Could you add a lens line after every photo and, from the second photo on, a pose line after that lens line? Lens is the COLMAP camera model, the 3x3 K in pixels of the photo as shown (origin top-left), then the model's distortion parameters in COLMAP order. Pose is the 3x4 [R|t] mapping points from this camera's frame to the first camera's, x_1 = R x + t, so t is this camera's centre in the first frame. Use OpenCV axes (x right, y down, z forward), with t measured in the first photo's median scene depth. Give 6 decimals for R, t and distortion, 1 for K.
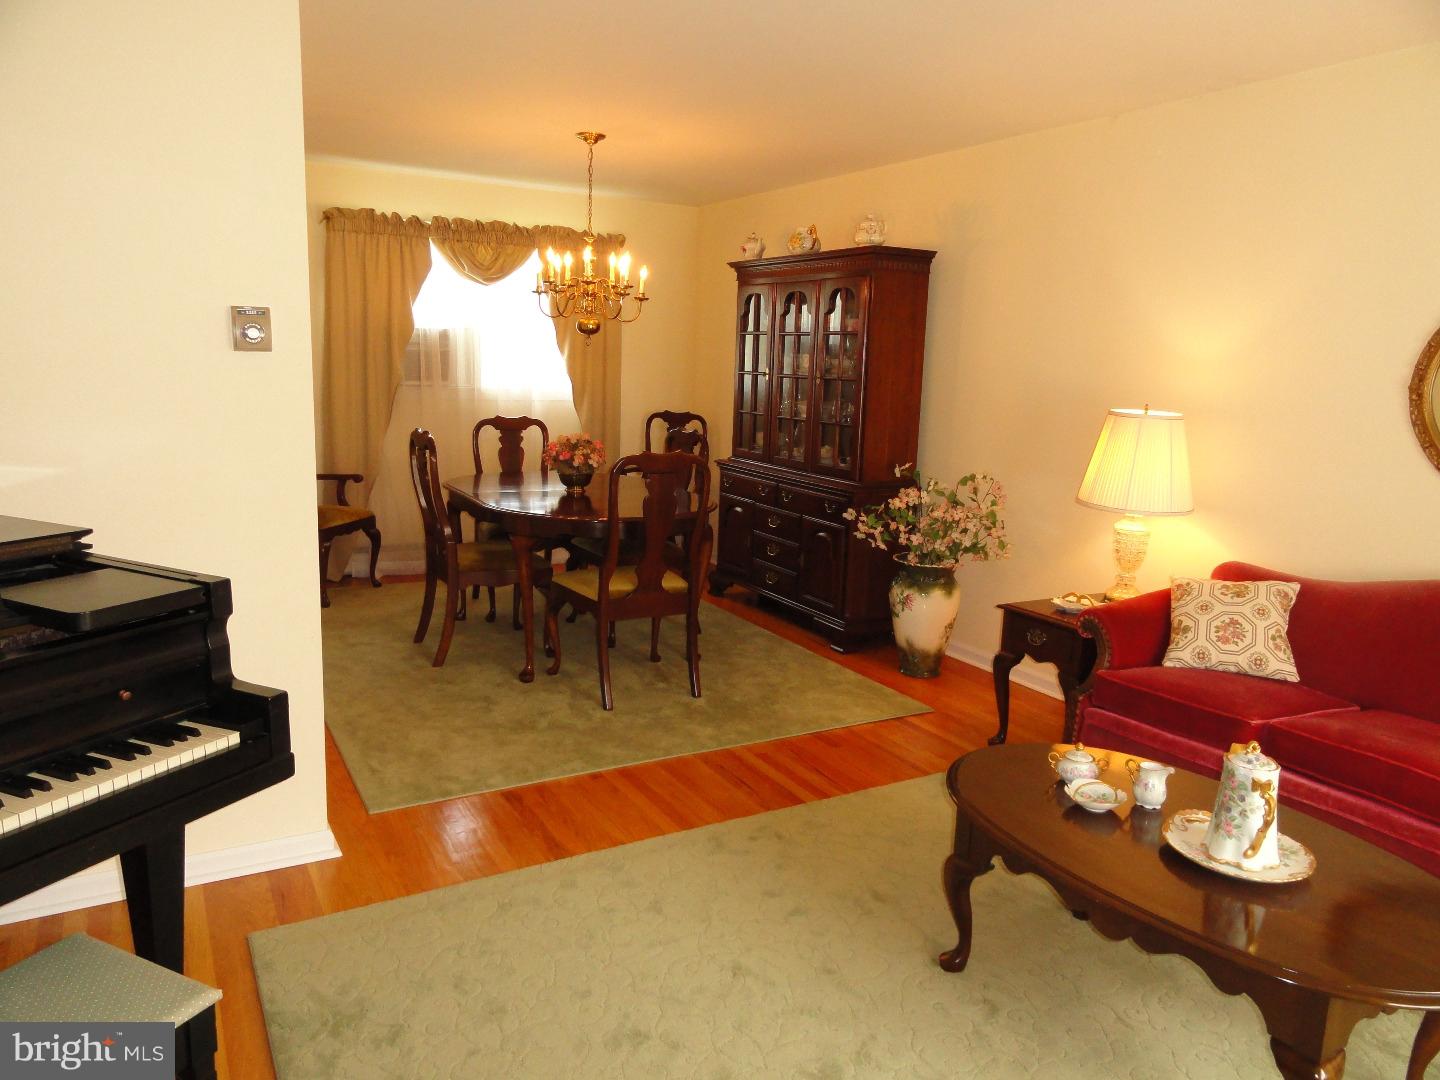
lens RADIAL K [[1010.7, 0, 713.8], [0, 1010.7, 532.2], [0, 0, 1]] dist [0.001964, 0.000702]
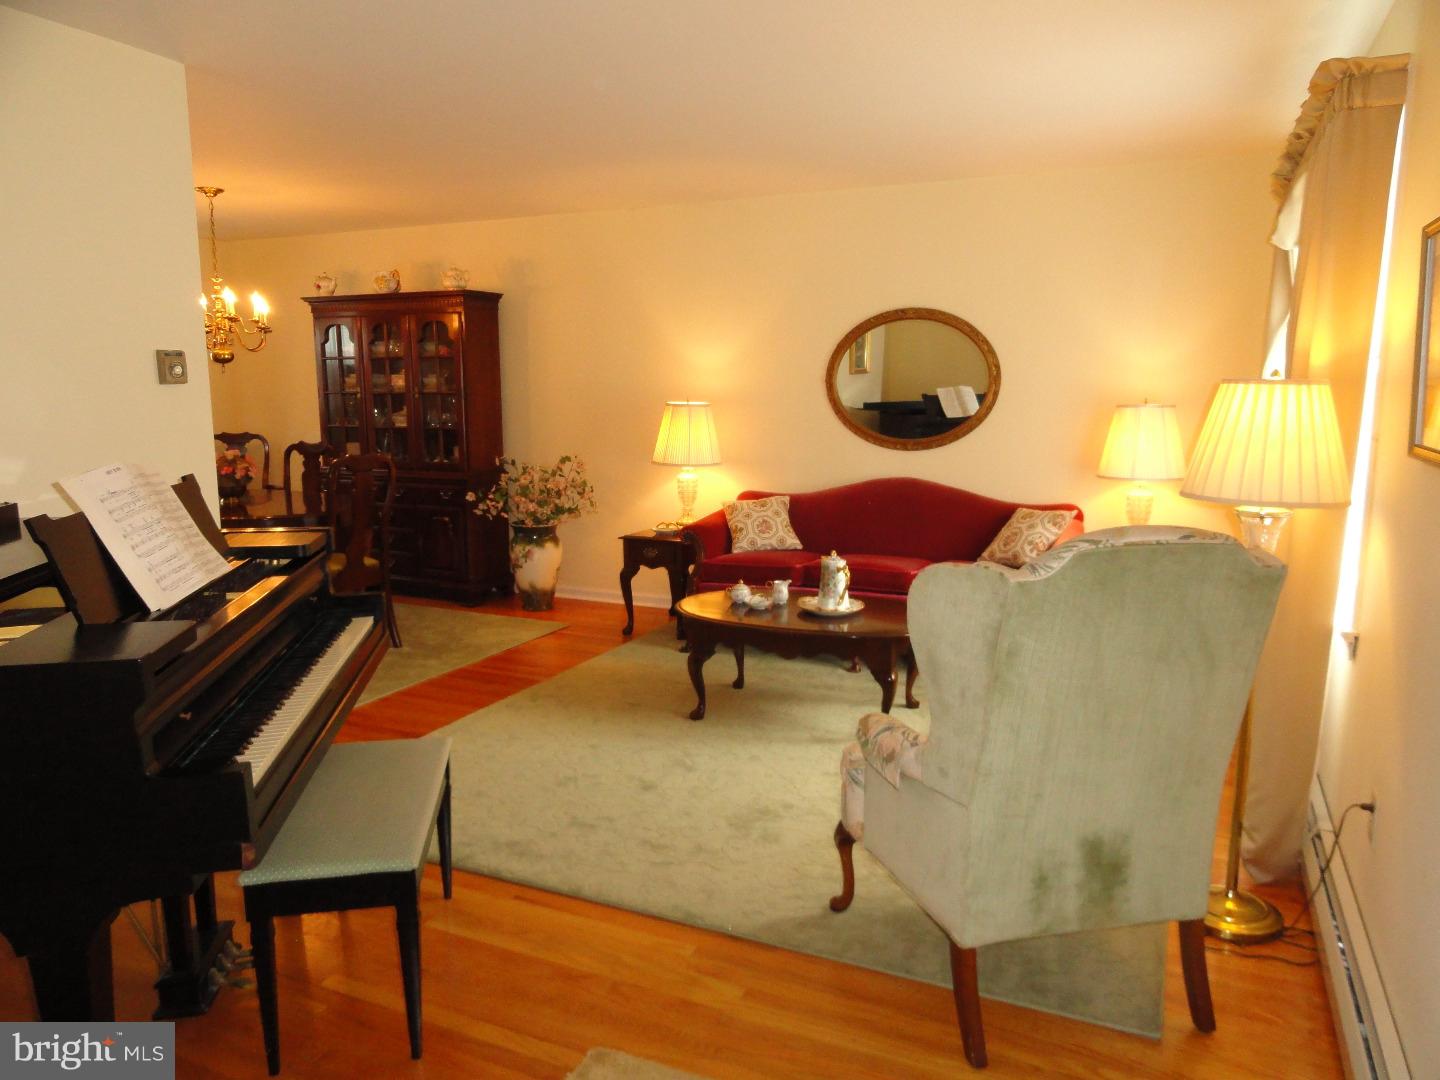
lens RADIAL K [[1010.7, 0, 713.8], [0, 1010.7, 532.2], [0, 0, 1]] dist [0.001964, 0.000702]
pose [[0.818770, -0.120961, 0.561234, -0.424958], [0.129617, 0.991260, 0.024549, 0.044846], [-0.559299, 0.052646, 0.827293, -0.298142]]
